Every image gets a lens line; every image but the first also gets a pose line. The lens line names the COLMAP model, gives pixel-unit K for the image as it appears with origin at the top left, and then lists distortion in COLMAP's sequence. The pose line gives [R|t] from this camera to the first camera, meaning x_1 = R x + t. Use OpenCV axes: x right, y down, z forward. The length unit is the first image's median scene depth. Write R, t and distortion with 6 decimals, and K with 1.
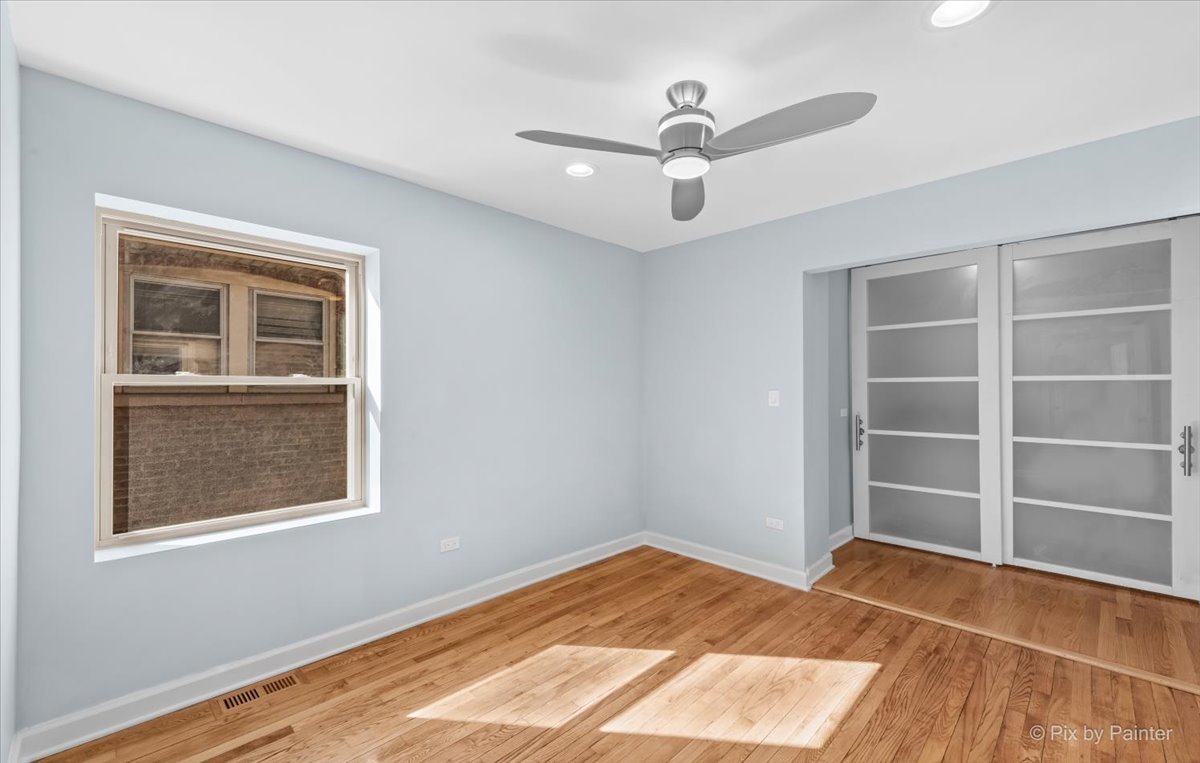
lens RADIAL K [[496.4, 0, 602.0], [0, 496.4, 387.1], [0, 0, 1]] dist [0.009927, -0.000164]
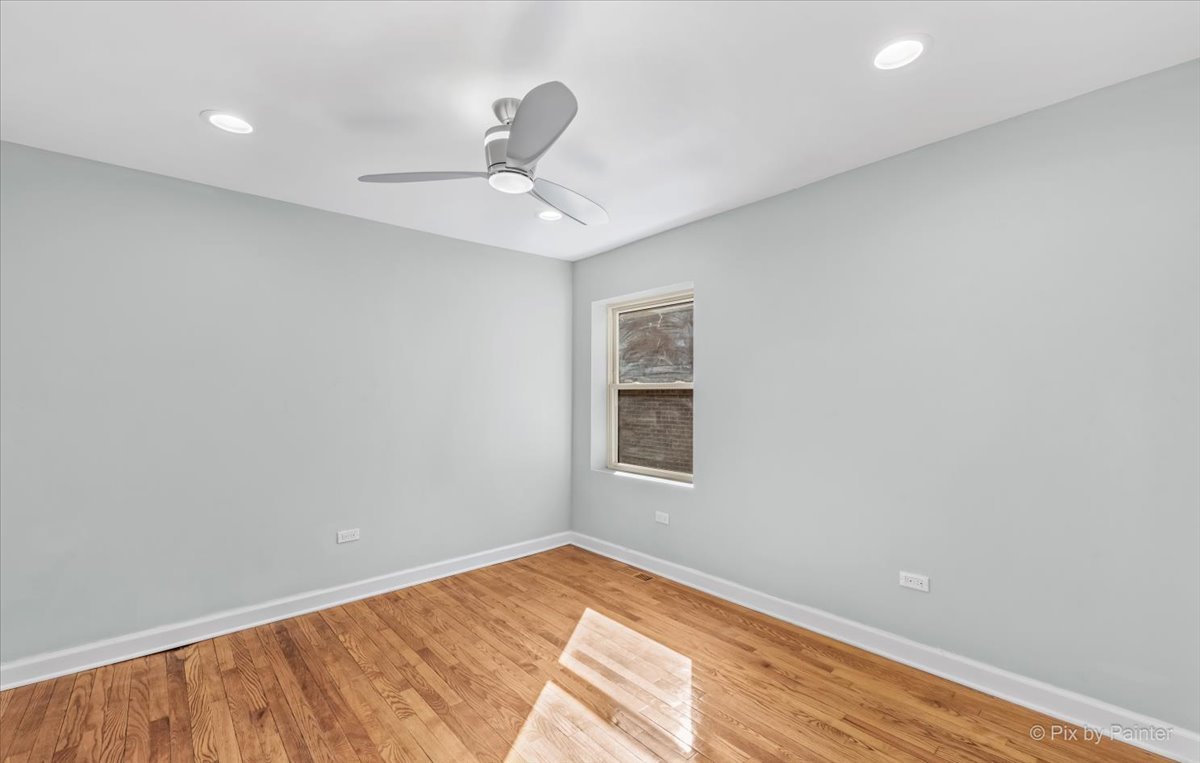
lens RADIAL K [[526.2, 0, 642.0], [0, 526.2, 384.5], [0, 0, 1]] dist [-0.047348, 0.023119]
pose [[-0.052776, -0.017317, -0.998456, 0.977346], [0.002090, 0.999846, -0.017451, 0.012425], [0.998604, -0.003008, -0.052731, 1.033499]]
